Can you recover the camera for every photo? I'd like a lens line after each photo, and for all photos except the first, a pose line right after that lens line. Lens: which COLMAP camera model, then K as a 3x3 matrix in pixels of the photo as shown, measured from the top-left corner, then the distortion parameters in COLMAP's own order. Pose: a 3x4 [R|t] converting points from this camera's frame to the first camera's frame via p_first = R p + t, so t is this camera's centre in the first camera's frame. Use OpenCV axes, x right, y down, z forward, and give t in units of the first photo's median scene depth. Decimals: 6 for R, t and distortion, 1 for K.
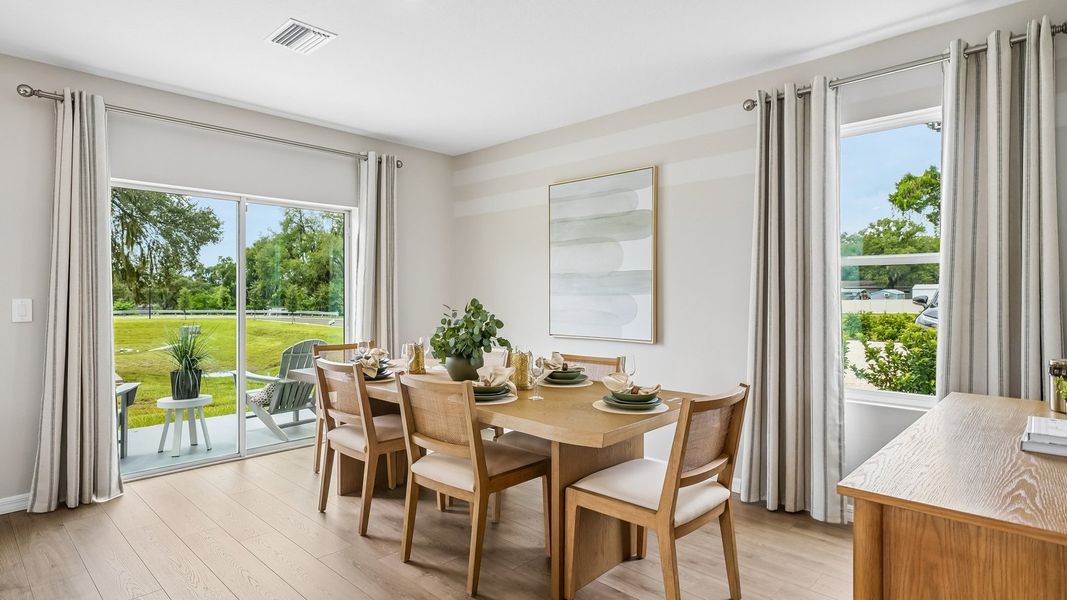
lens RADIAL K [[558.6, 0, 533.9], [0, 558.6, 296.6], [0, 0, 1]] dist [0.007210, 0.000812]
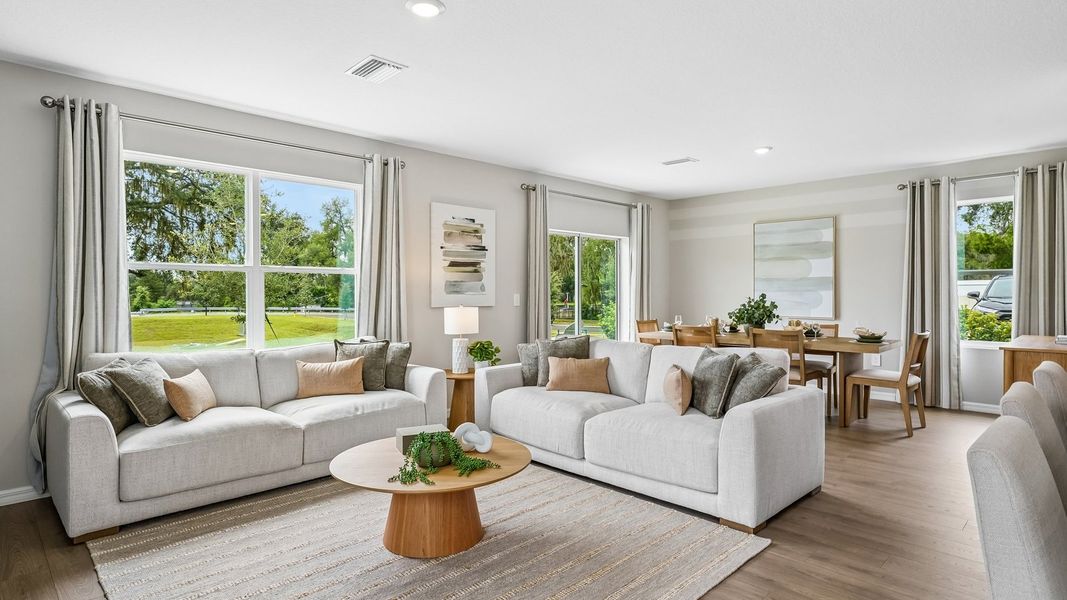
lens RADIAL K [[563.9, 0, 532.0], [0, 563.9, 294.6], [0, 0, 1]] dist [0.004045, 0.001219]
pose [[0.999555, -0.002310, -0.029732, -0.655627], [0.002356, 0.999996, 0.001524, 0.002697], [0.029729, -0.001593, 0.999557, -0.752803]]
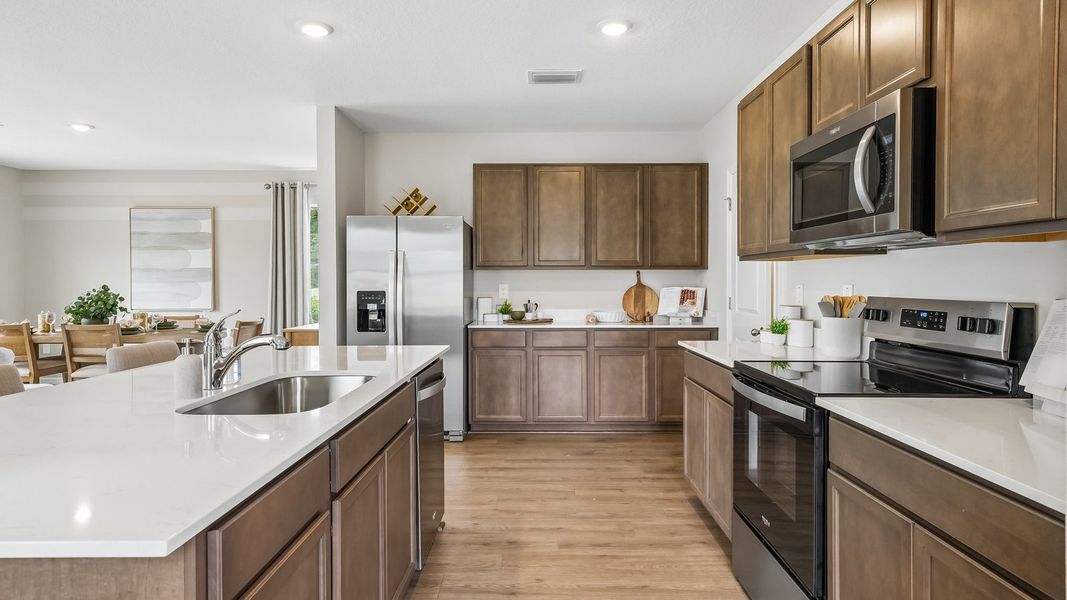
lens RADIAL K [[589.3, 0, 533.4], [0, 589.3, 284.7], [0, 0, 1]] dist [0.006340, 0.001123]
pose [[0.728449, -0.005461, 0.685078, -0.309588], [0.004615, 0.999985, 0.003064, 0.003138], [-0.685084, 0.000930, 0.728463, -0.995218]]
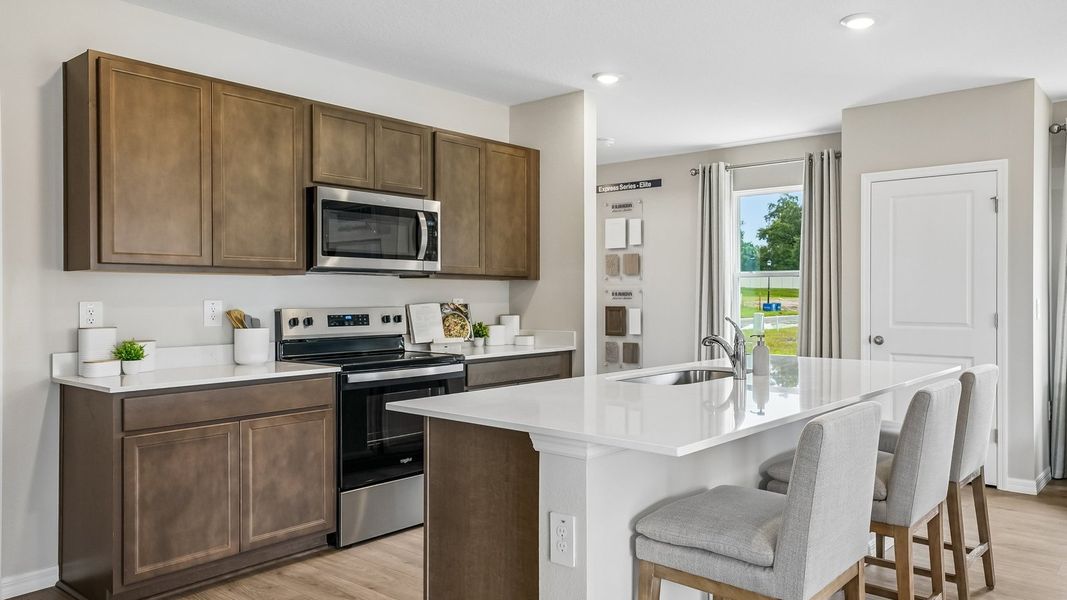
lens RADIAL K [[745.8, 0, 642.2], [0, 745.8, 297.7], [0, 0, 1]] dist [0.026592, -0.000013]
pose [[-0.993071, 0.001583, -0.117502, 0.013389], [0.000631, 0.999967, 0.008136, -0.004056], [0.117511, 0.008005, -0.993039, 0.275292]]
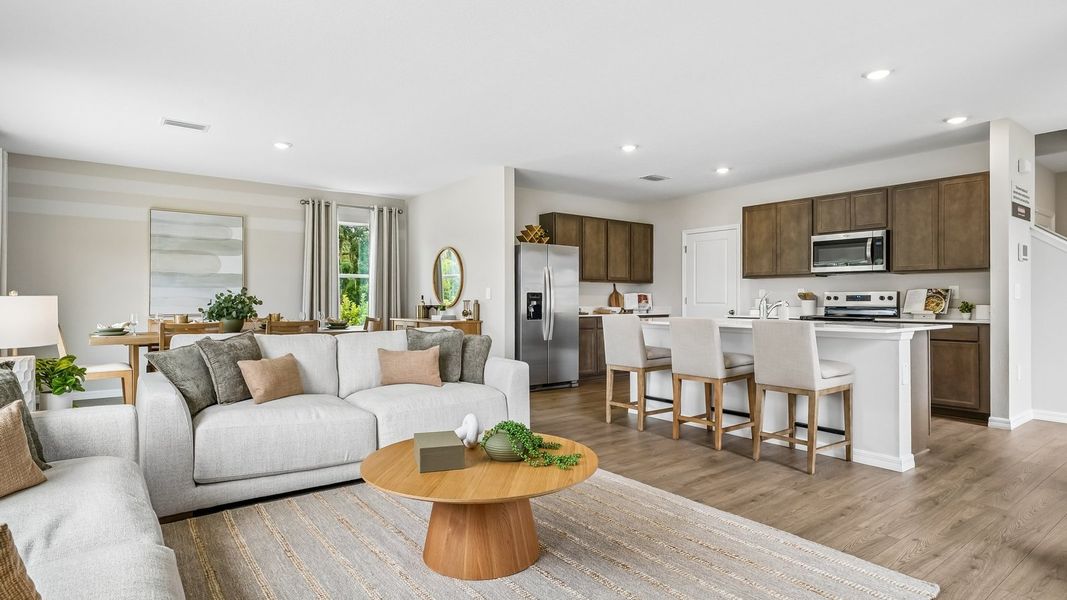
lens RADIAL K [[555.1, 0, 522.4], [0, 555.1, 298.4], [0, 0, 1]] dist [-0.000485, 0.002087]
pose [[0.170374, 0.002519, 0.985376, -1.383343], [0.003753, 0.999988, -0.003206, 0.039729], [-0.985372, 0.004244, 0.170363, -0.187779]]
